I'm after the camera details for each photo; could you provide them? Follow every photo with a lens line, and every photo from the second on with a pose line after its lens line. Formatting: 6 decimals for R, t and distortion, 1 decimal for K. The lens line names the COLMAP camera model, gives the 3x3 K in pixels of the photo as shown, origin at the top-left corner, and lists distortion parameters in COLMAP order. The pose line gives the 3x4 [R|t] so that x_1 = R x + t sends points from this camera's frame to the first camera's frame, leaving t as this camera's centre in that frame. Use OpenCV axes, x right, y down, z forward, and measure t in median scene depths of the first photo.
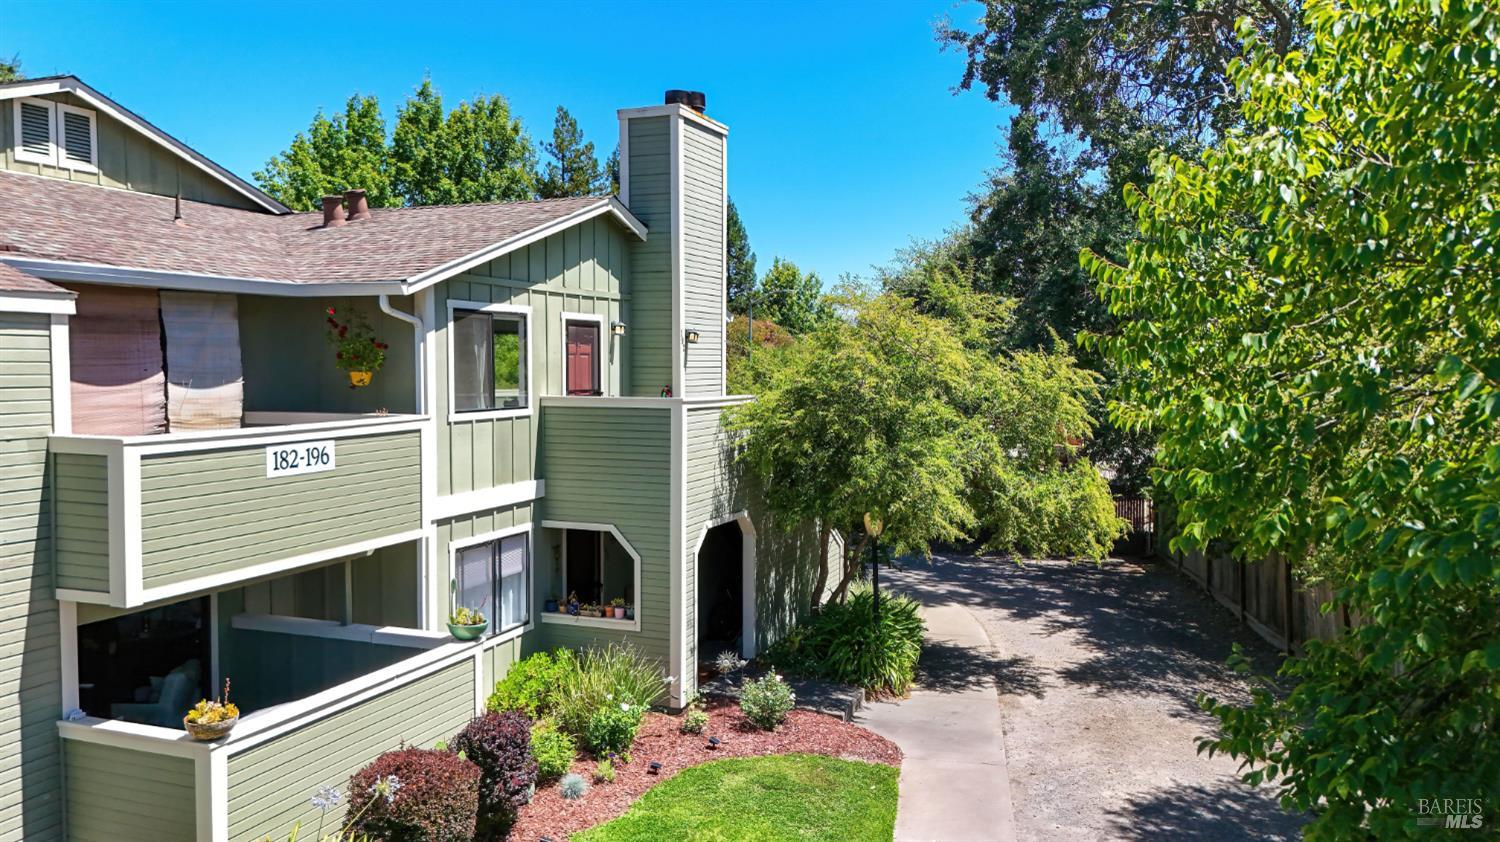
lens RADIAL K [[1146.3, 0, 756.1], [0, 1146.3, 424.2], [0, 0, 1]] dist [0.072093, -0.003146]
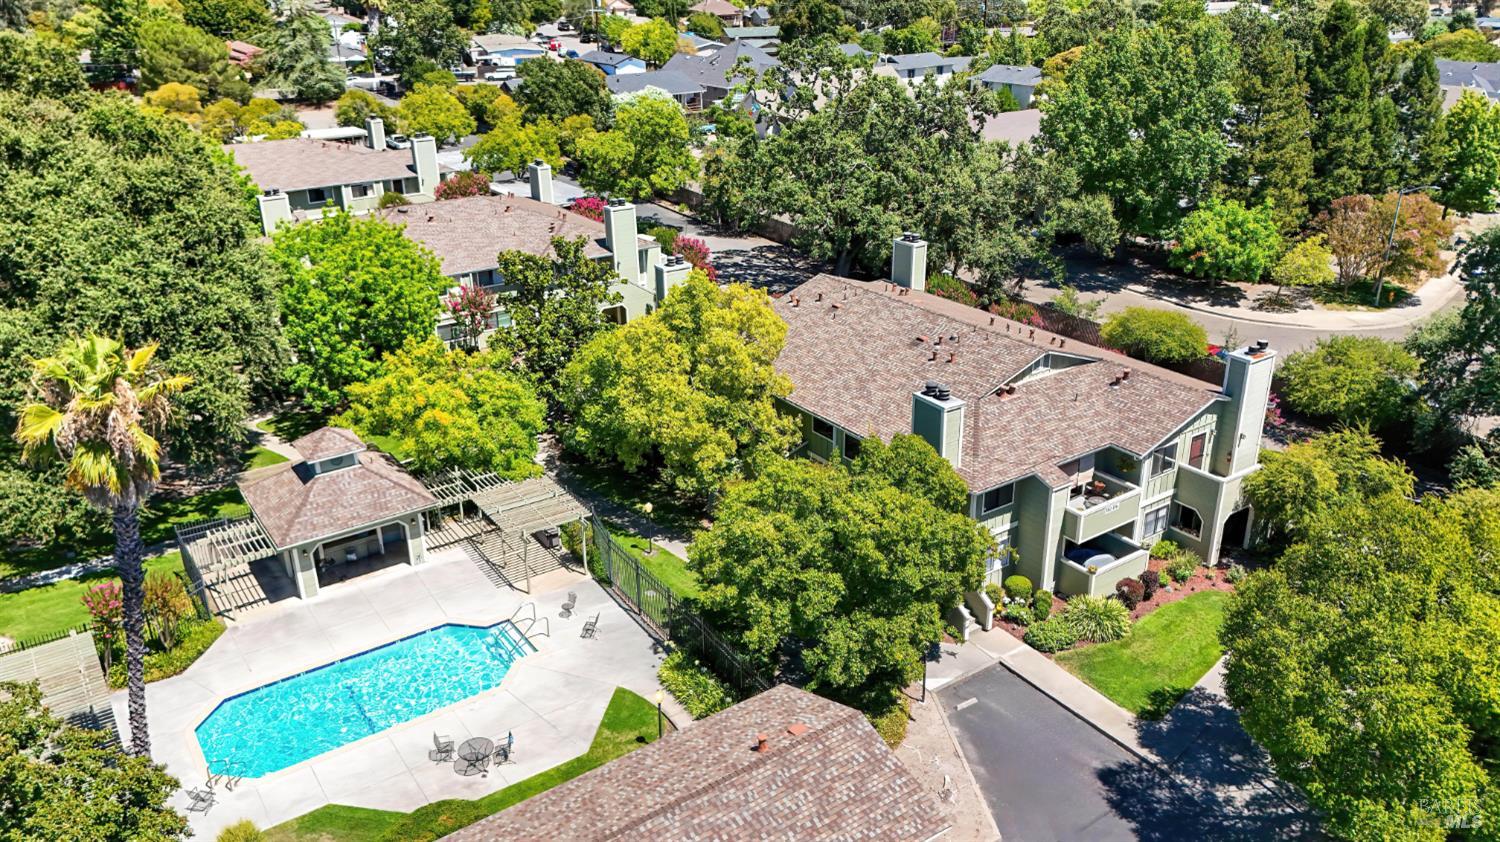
lens RADIAL K [[1146.3, 0, 756.1], [0, 1146.3, 424.2], [0, 0, 1]] dist [0.072093, -0.003146]
pose [[0.839562, 0.201529, -0.504502, 0.425503], [-0.013831, 0.936277, 0.350989, -1.249145], [0.543088, -0.287699, 0.788850, -2.142006]]
